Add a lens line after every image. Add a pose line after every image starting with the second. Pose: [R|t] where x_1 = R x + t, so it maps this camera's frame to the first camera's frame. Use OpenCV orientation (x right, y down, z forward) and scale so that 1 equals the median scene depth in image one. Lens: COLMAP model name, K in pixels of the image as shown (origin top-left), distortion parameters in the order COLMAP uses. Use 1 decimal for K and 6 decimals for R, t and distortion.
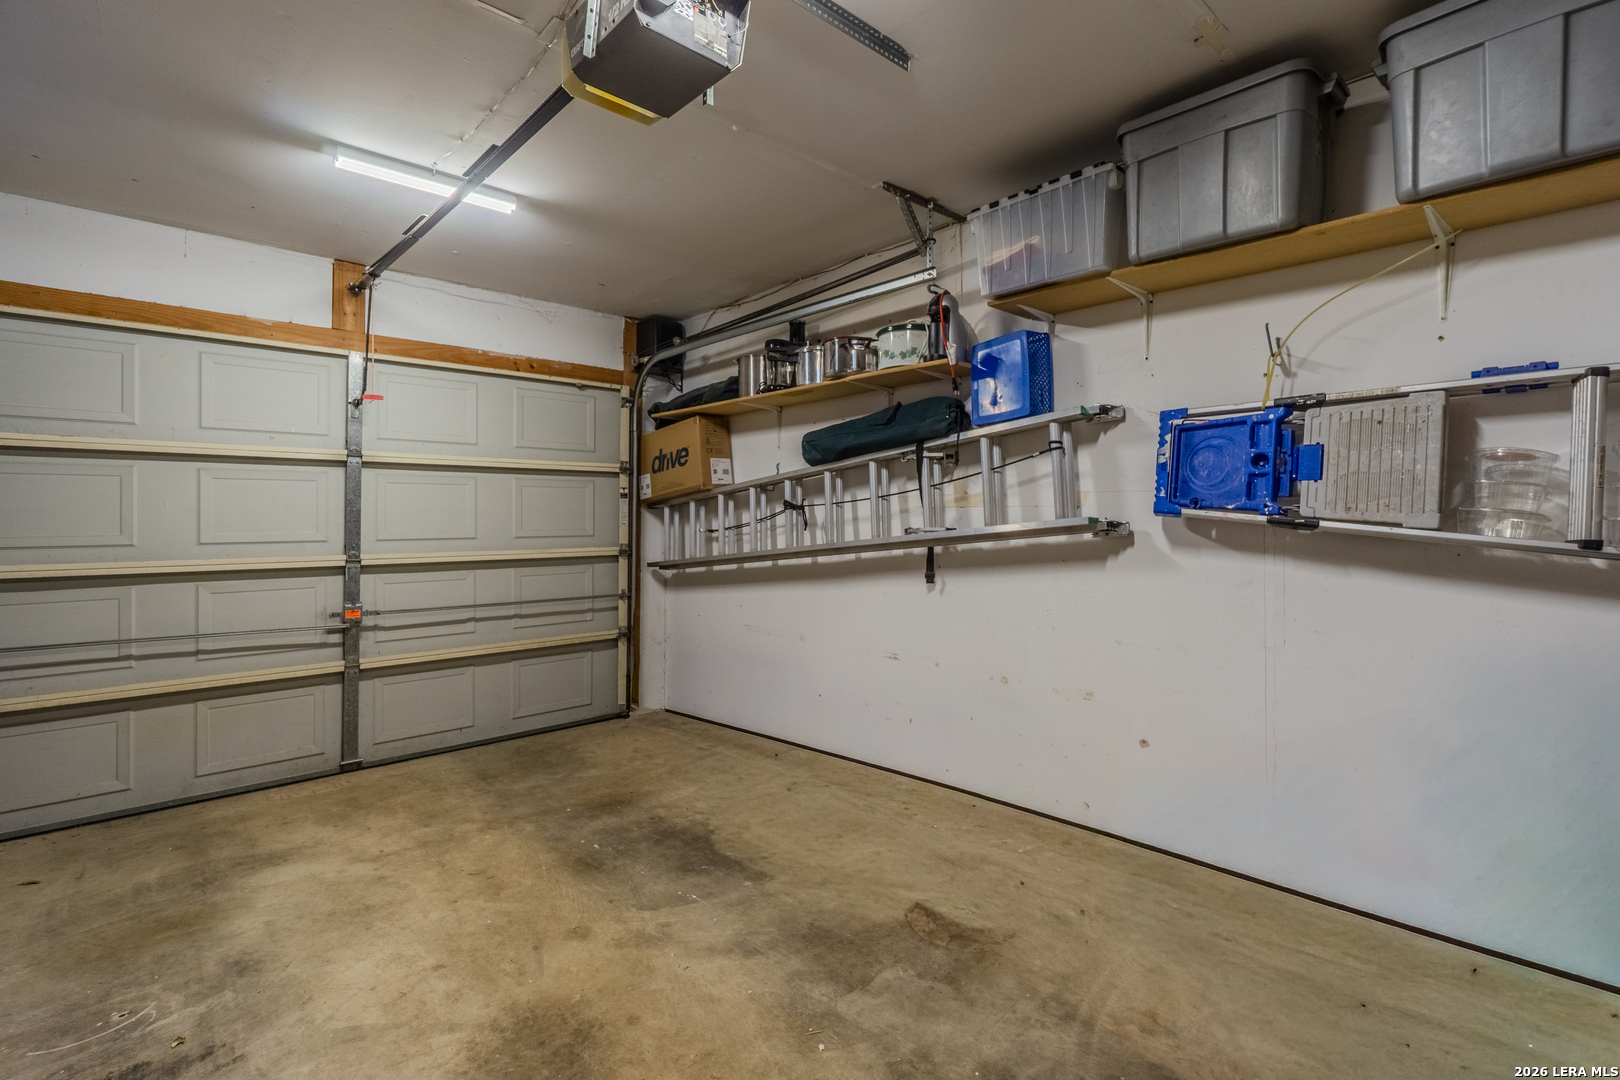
lens RADIAL K [[731.1, 0, 817.4], [0, 731.1, 507.7], [0, 0, 1]] dist [-0.001116, 0.000079]
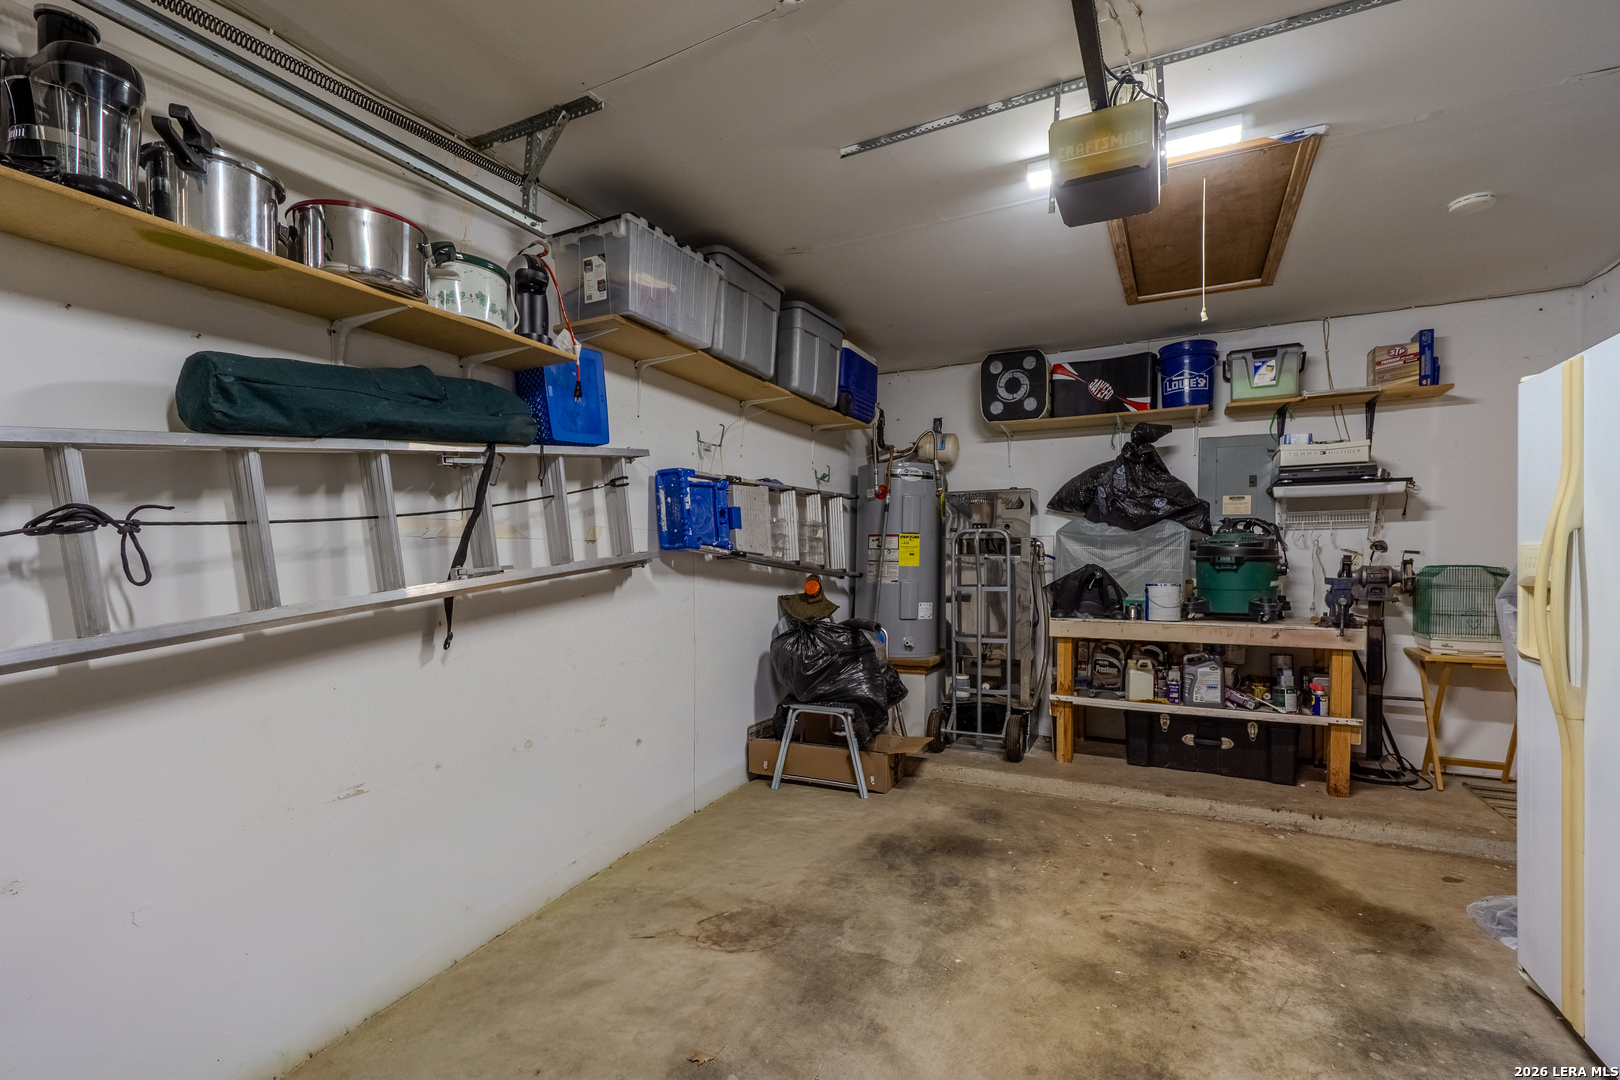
lens RADIAL K [[711.2, 0, 812.2], [0, 711.2, 562.7], [0, 0, 1]] dist [-0.002628, -0.000213]
pose [[-0.340687, -0.014498, 0.940065, -0.636563], [-0.010980, 0.999874, 0.011441, 0.013830], [-0.940113, -0.006424, -0.340804, 0.990239]]
